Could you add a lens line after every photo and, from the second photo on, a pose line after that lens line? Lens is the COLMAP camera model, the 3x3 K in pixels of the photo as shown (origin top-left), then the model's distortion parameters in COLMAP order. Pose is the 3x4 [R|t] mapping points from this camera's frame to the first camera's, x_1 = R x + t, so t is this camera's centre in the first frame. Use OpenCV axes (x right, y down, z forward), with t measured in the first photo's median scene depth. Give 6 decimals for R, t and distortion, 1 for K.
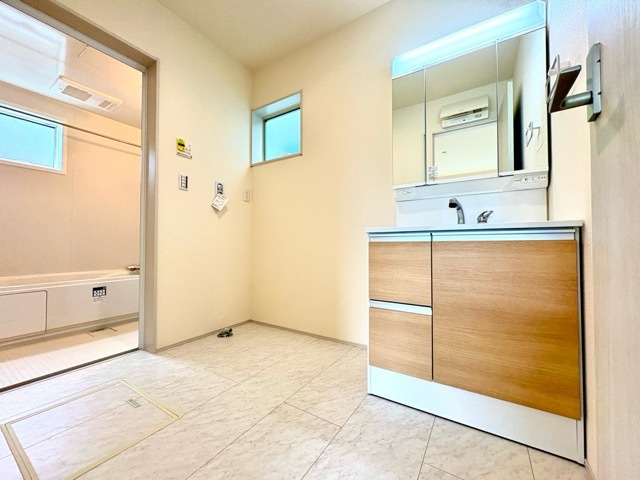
lens RADIAL K [[255.2, 0, 320.0], [0, 255.2, 240.0], [0, 0, 1]] dist [0.000256, 0.000028]
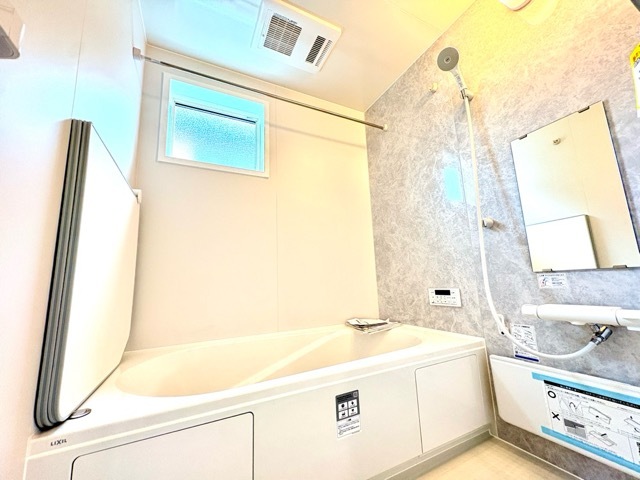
lens RADIAL K [[255.2, 0, 320.0], [0, 255.2, 240.0], [0, 0, 1]] dist [0.000256, 0.000028]
pose [[0.851672, -0.122538, -0.509548, -0.622188], [0.054104, 0.987643, -0.147082, 0.005565], [0.521275, 0.097697, 0.847778, 0.576382]]
